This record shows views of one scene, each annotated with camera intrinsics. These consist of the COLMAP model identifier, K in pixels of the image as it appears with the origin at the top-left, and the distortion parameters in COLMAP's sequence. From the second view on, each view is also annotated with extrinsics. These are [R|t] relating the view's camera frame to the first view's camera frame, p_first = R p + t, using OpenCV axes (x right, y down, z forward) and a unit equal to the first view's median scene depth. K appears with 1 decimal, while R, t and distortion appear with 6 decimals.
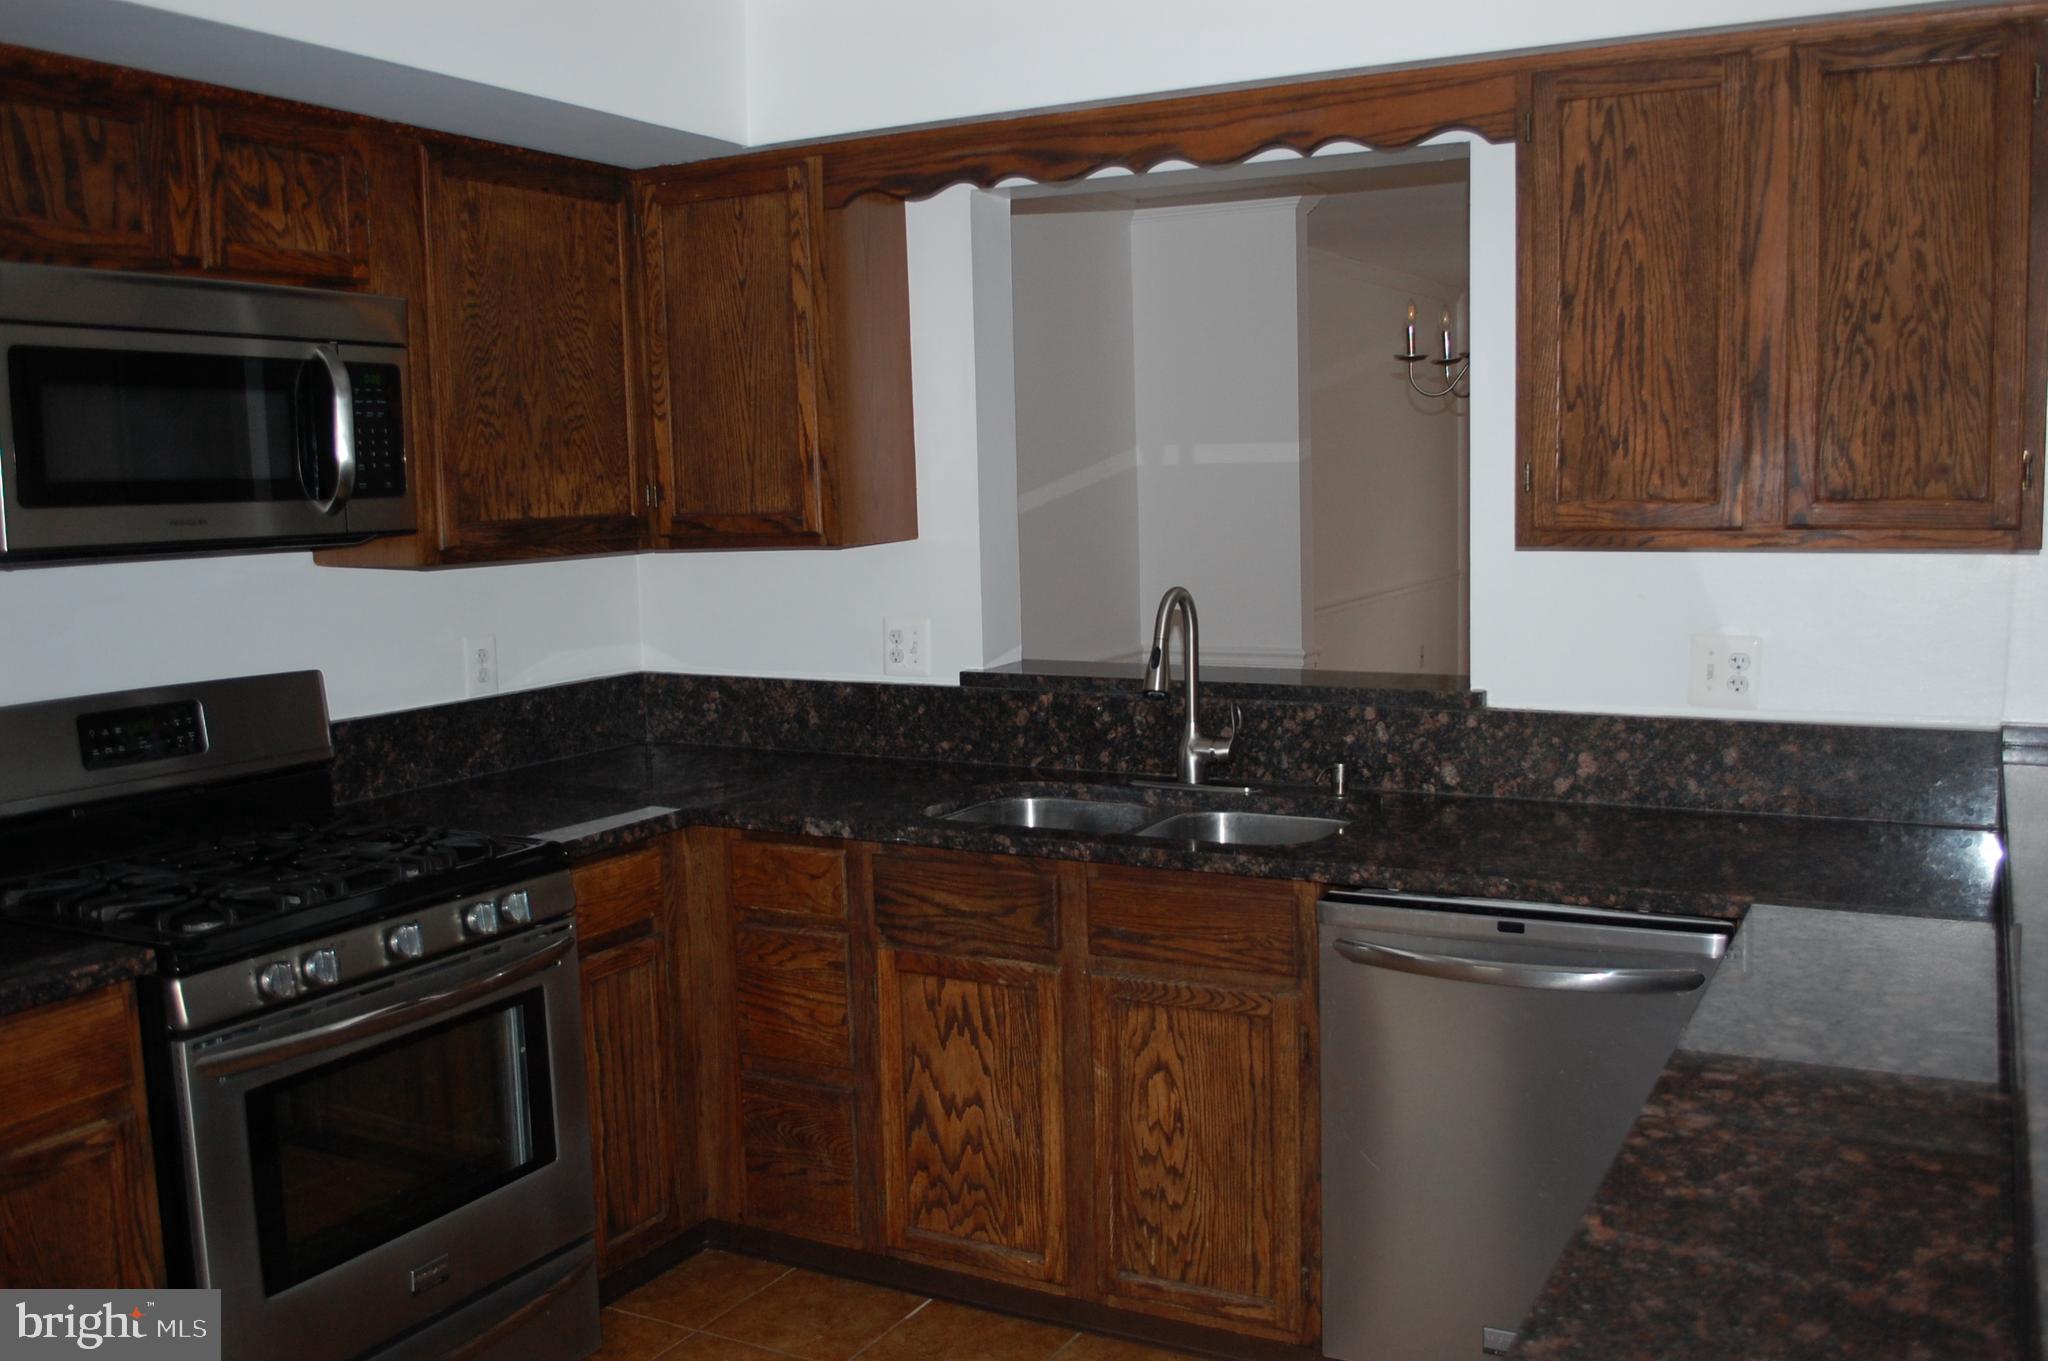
lens RADIAL K [[1822.2, 0, 1020.1], [0, 1822.2, 687.6], [0, 0, 1]] dist [-0.073811, 0.012431]
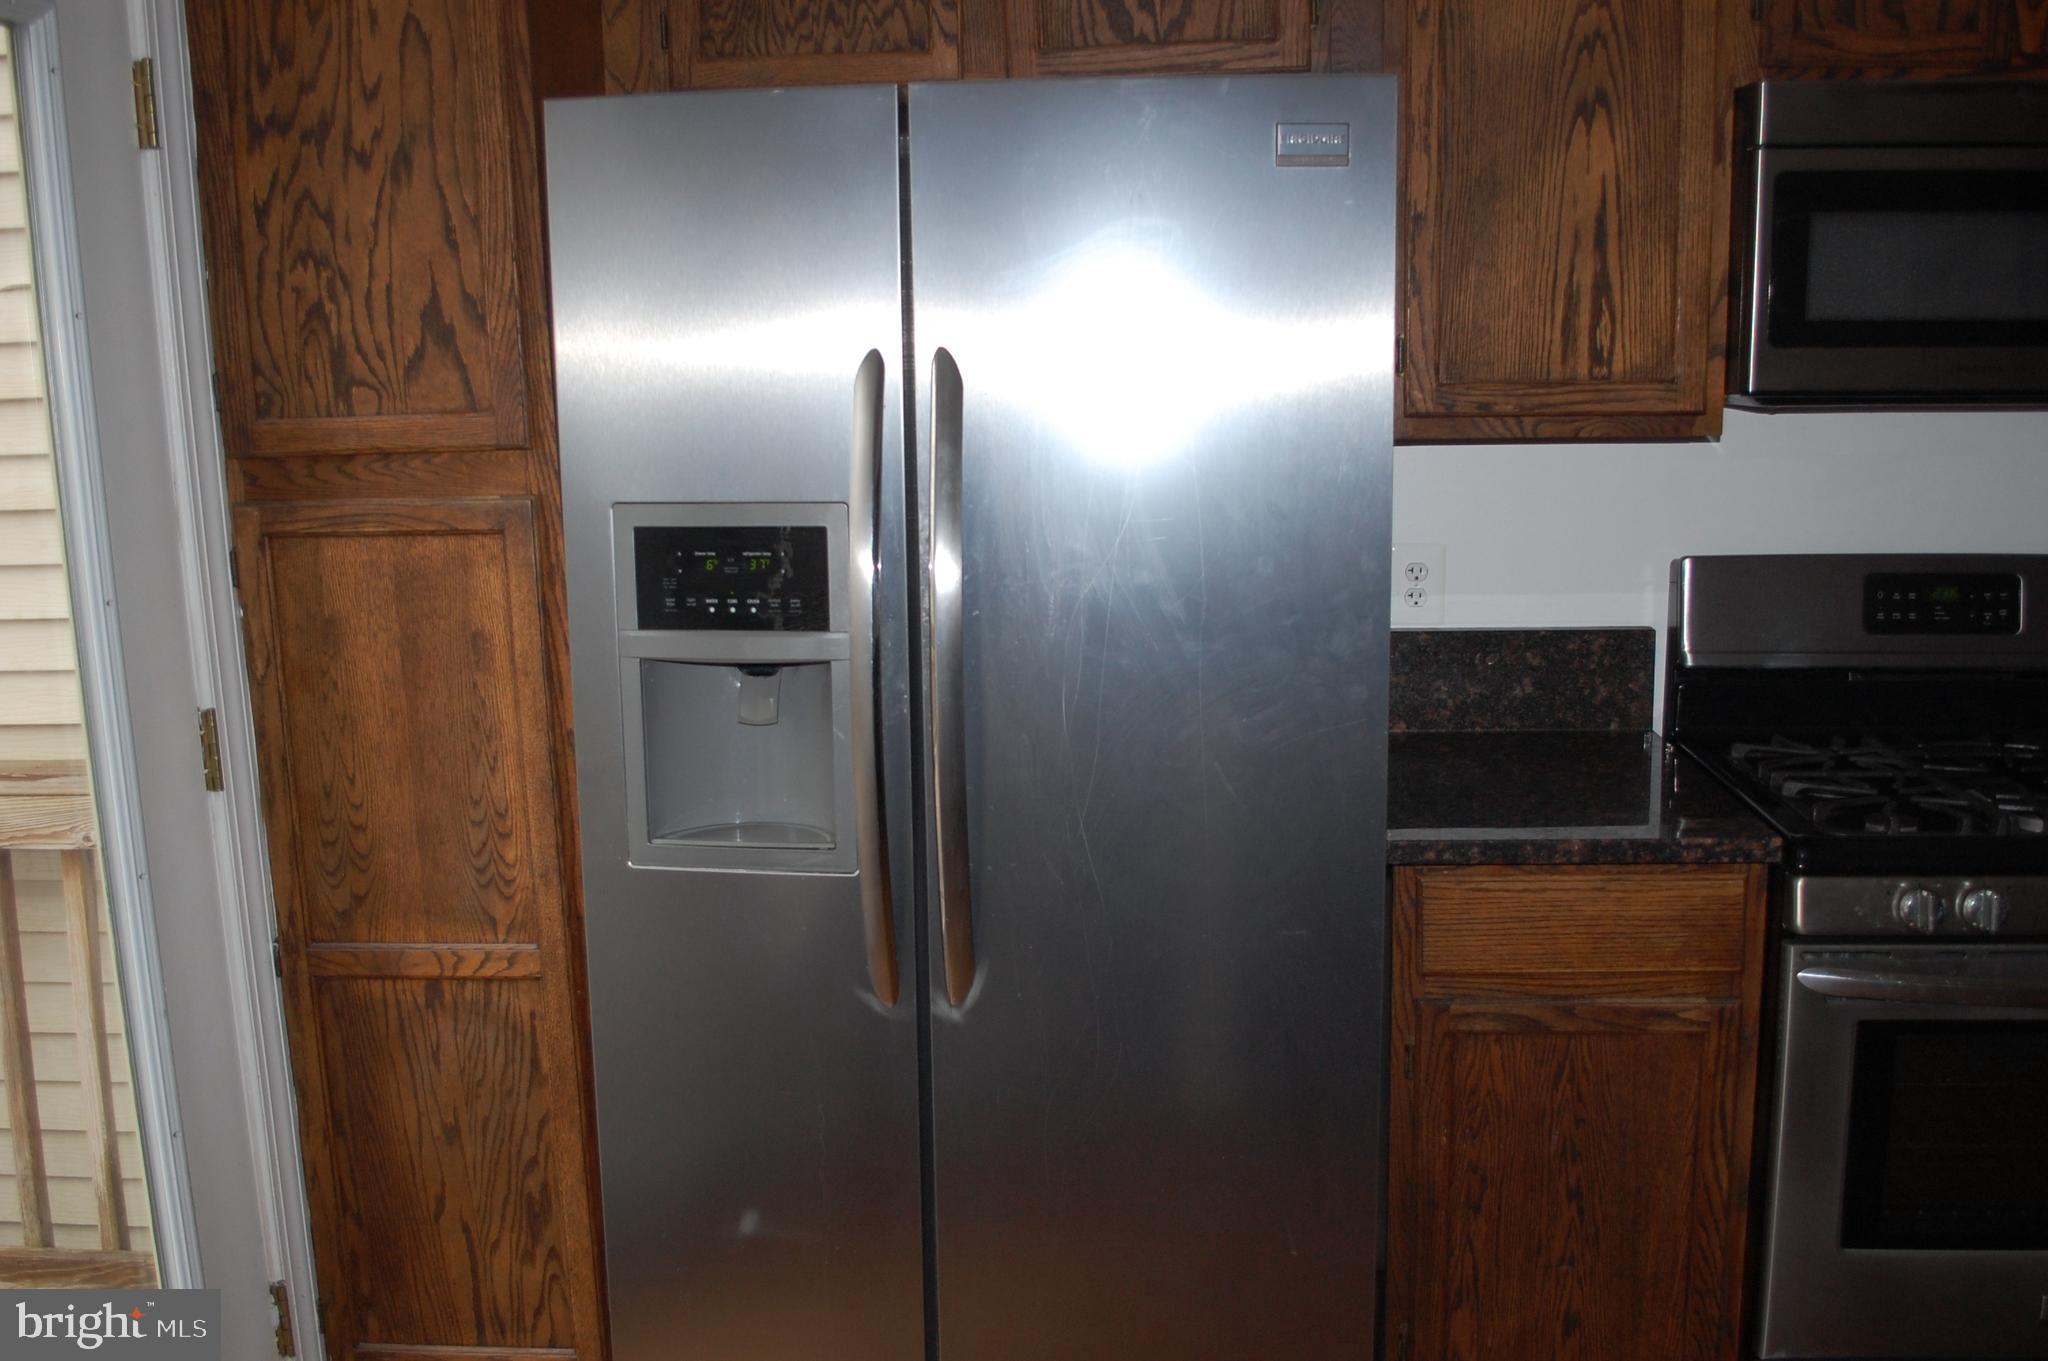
lens RADIAL K [[1822.2, 0, 1020.1], [0, 1822.2, 687.6], [0, 0, 1]] dist [-0.073811, 0.012431]
pose [[0.393663, 0.185542, -0.900335, 0.196777], [-0.094551, 0.982397, 0.161112, -0.045817], [0.914379, 0.021703, 0.404277, 0.295243]]
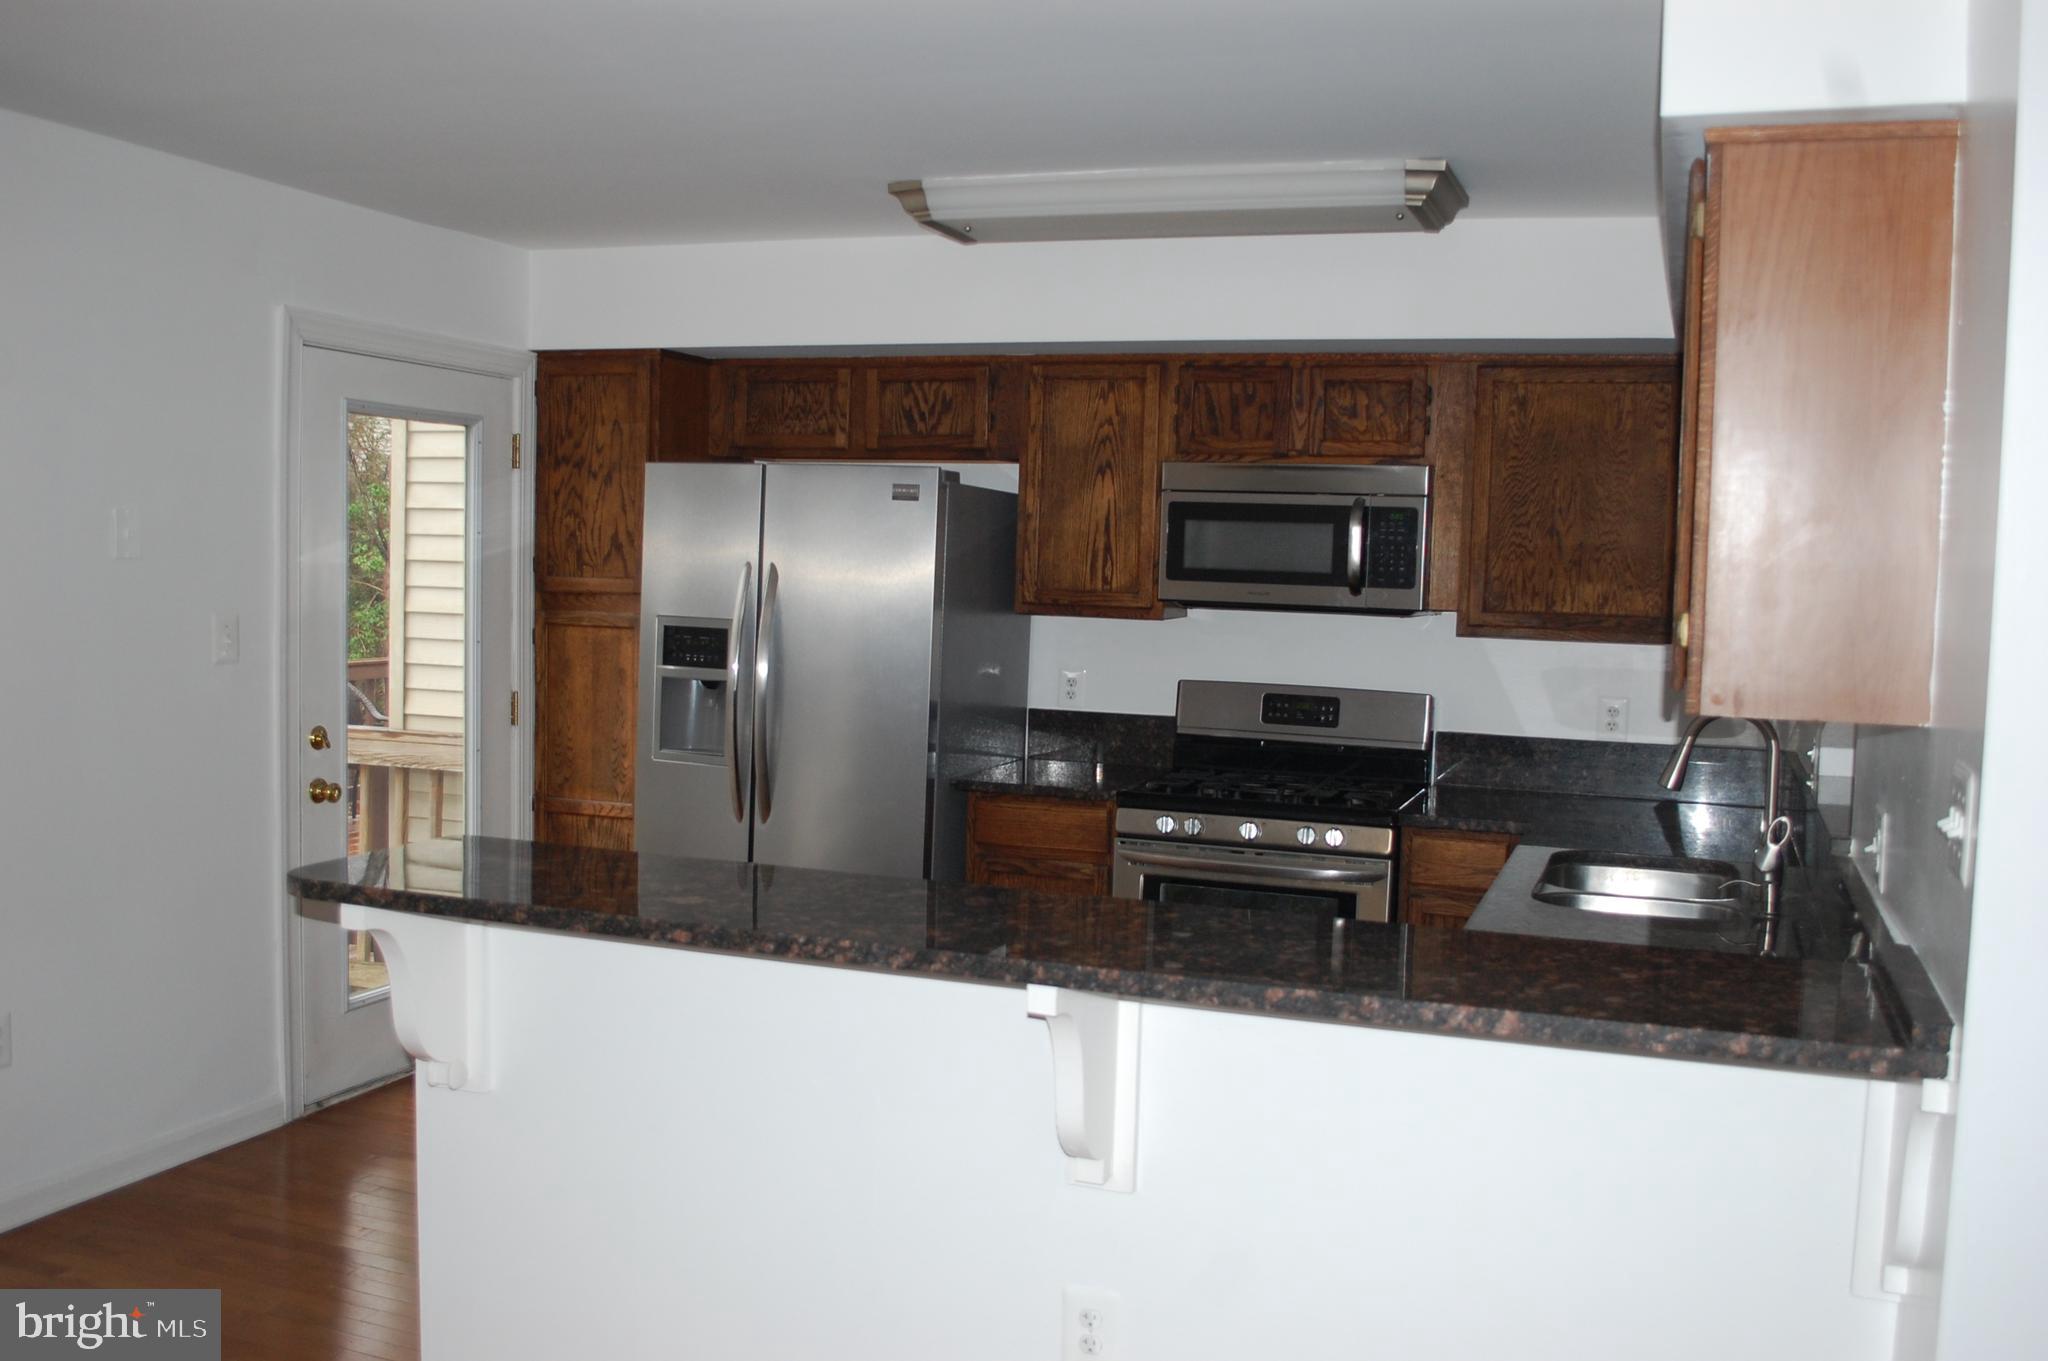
lens RADIAL K [[1822.2, 0, 1020.1], [0, 1822.2, 687.6], [0, 0, 1]] dist [-0.073811, 0.012431]
pose [[0.137850, 0.102015, -0.985185, 1.749515], [-0.145588, 0.985964, 0.081724, -0.144282], [0.979695, 0.132165, 0.150768, 0.607674]]
